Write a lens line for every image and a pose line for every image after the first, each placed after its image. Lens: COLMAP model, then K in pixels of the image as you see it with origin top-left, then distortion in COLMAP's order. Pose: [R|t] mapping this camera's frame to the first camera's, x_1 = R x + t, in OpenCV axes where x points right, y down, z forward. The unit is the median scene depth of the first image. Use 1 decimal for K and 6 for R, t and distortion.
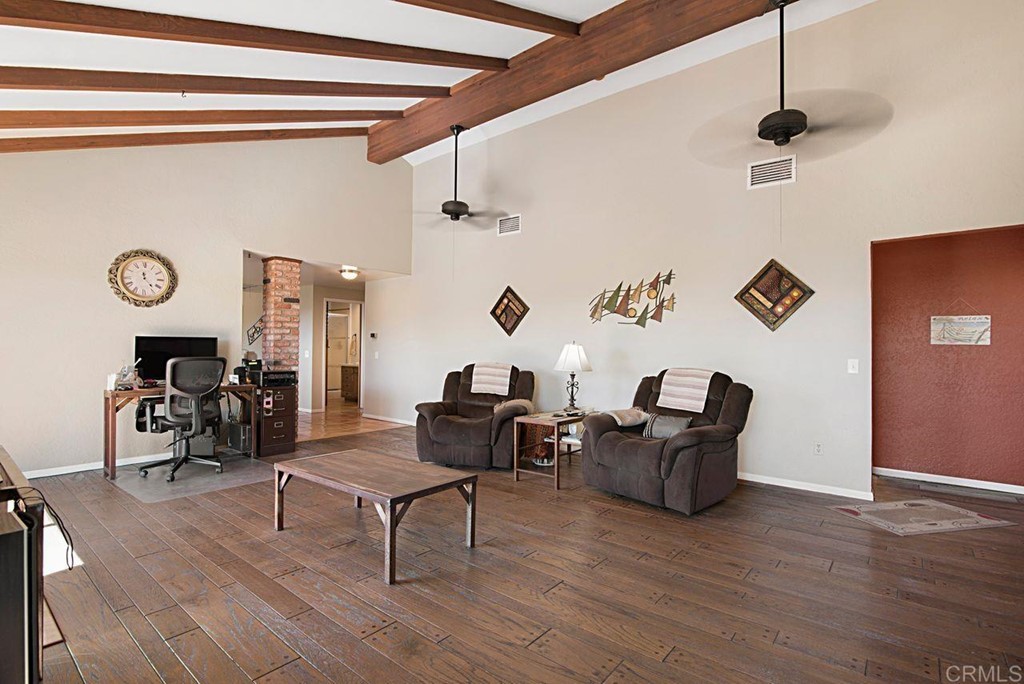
lens RADIAL K [[490.0, 0, 513.2], [0, 490.0, 340.8], [0, 0, 1]] dist [-0.006416, -0.000090]
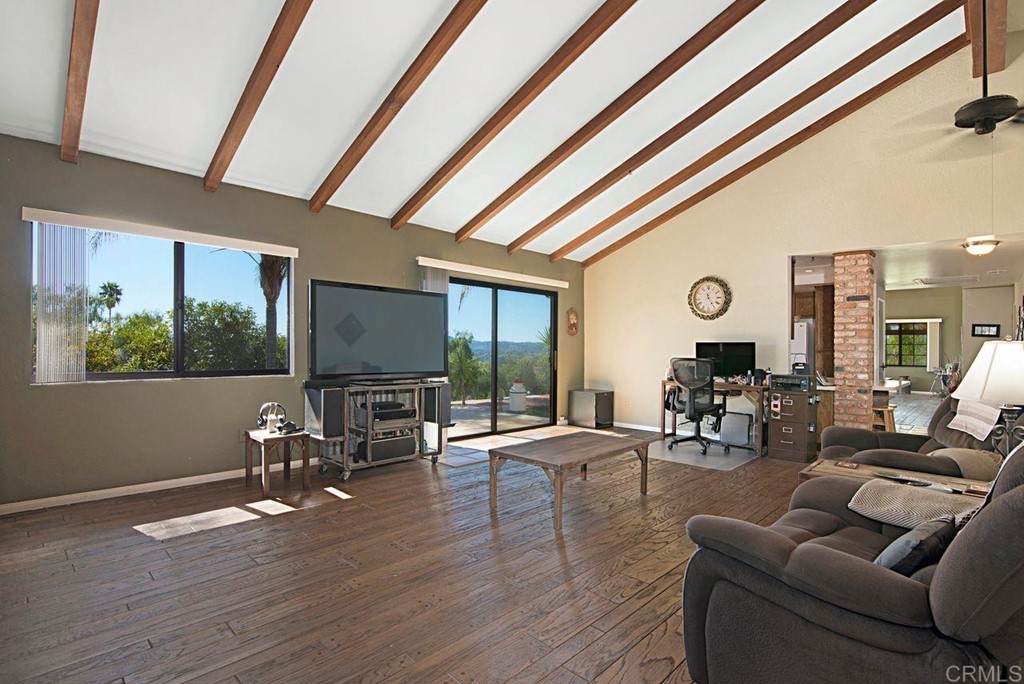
lens RADIAL K [[490.0, 0, 519.3], [0, 490.0, 347.6], [0, 0, 1]] dist [-0.006416, -0.000090]
pose [[-0.075497, 0.002206, -0.997144, 0.557702], [0.009066, 0.999958, 0.001526, -0.001220], [0.997105, -0.008925, -0.075514, 0.547920]]
